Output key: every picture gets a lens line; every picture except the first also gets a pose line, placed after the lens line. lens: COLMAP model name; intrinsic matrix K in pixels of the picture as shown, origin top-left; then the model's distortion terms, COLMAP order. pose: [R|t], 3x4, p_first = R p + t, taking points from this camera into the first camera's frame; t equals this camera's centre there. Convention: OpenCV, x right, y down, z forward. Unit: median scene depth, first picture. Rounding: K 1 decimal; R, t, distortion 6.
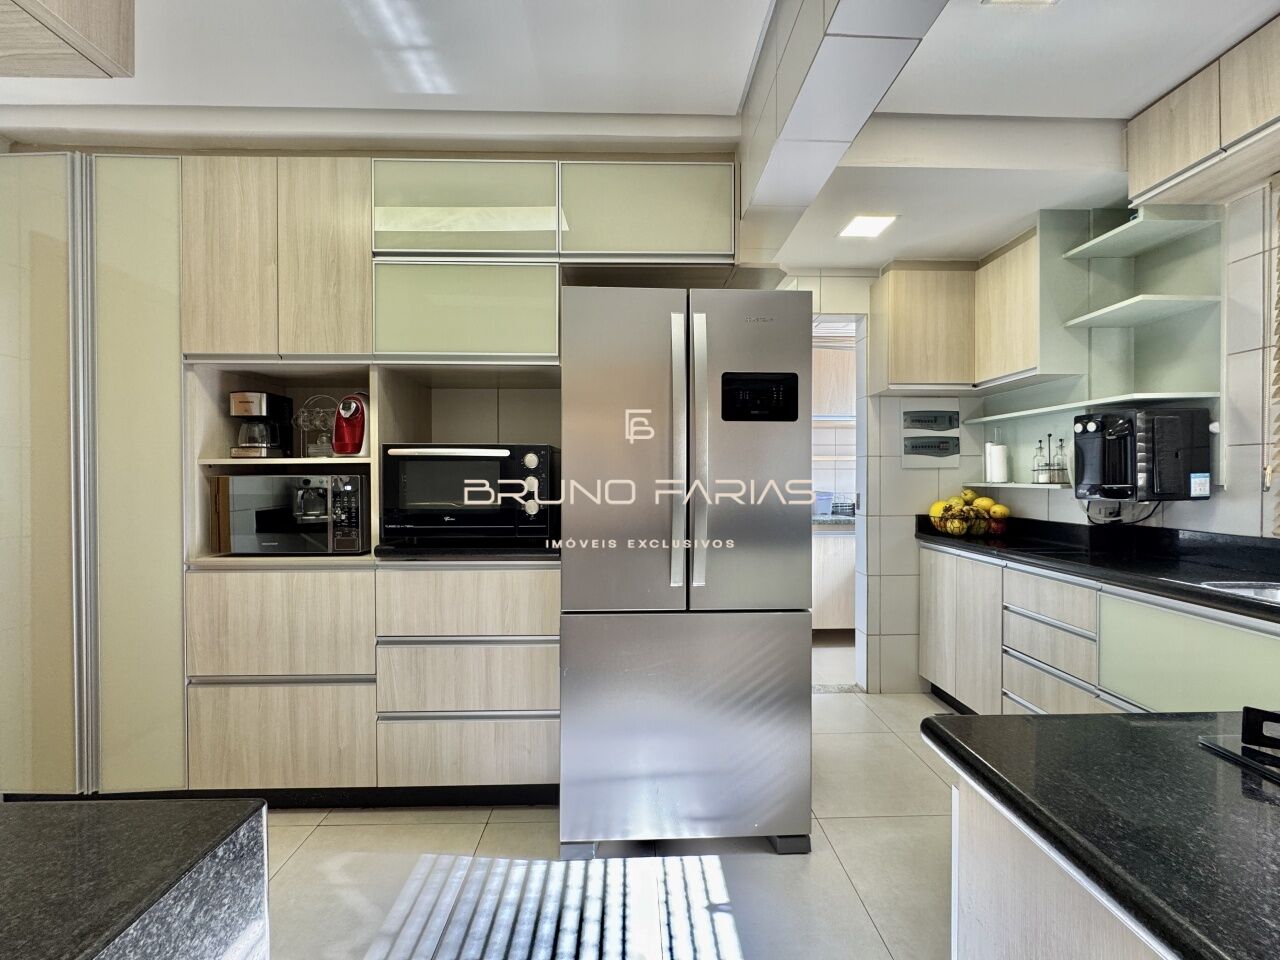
lens RADIAL K [[511.0, 0, 637.0], [0, 511.0, 476.3], [0, 0, 1]] dist [0.000116, -0.001049]
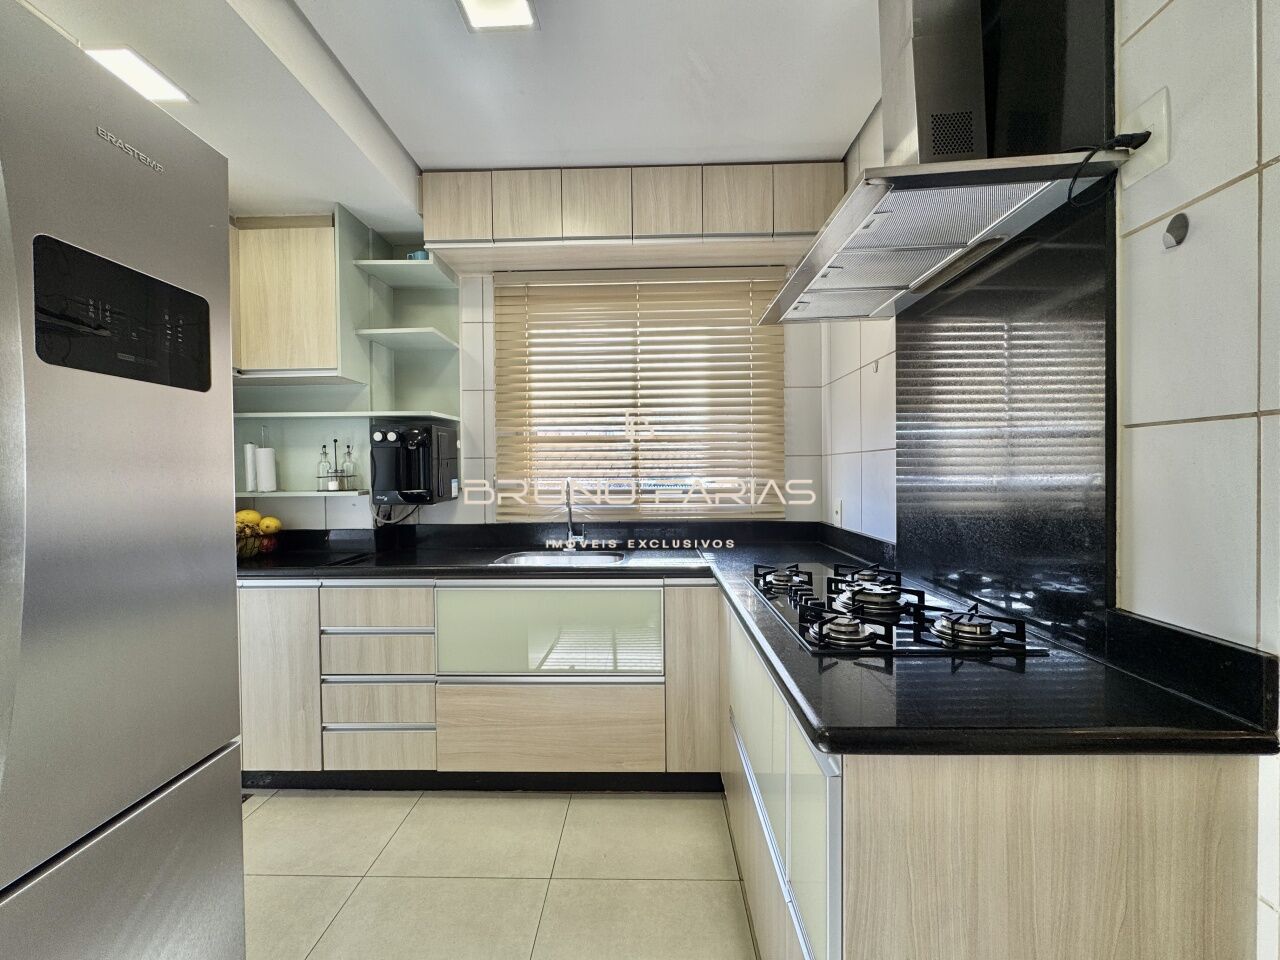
lens RADIAL K [[511.0, 0, 638.0], [0, 511.0, 478.2], [0, 0, 1]] dist [0.000116, -0.001049]
pose [[0.037843, -0.012950, 0.999200, -0.139304], [0.011222, 0.999858, 0.012534, -0.015749], [-0.999221, 0.010739, 0.037983, 0.398133]]
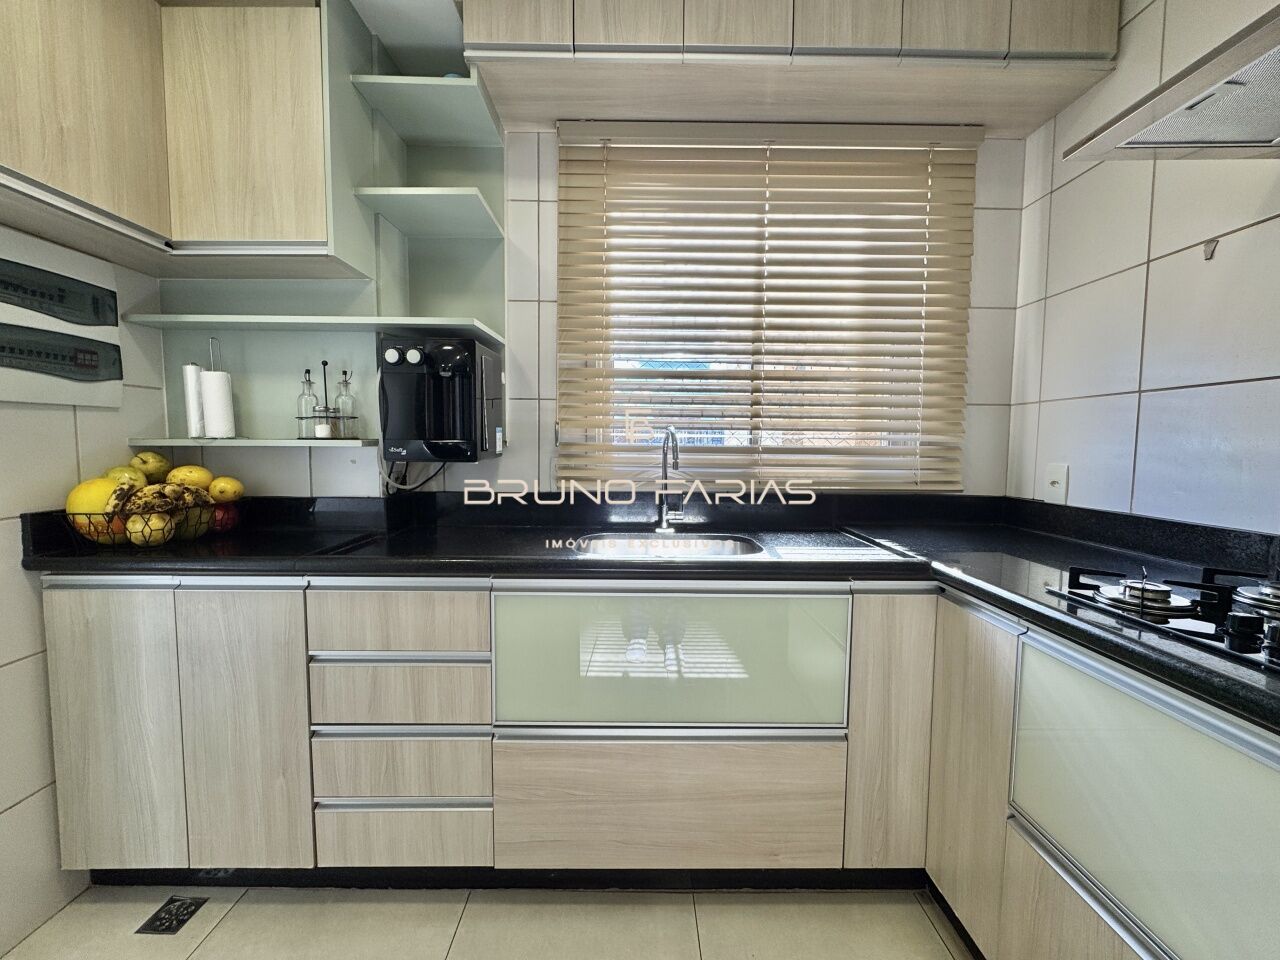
lens RADIAL K [[511.0, 0, 635.3], [0, 511.0, 478.5], [0, 0, 1]] dist [0.000116, -0.001049]
pose [[0.006139, -0.066476, 0.997769, 0.167719], [-0.006941, 0.997761, 0.066518, 0.018089], [-0.999957, -0.007334, 0.005663, 0.617566]]
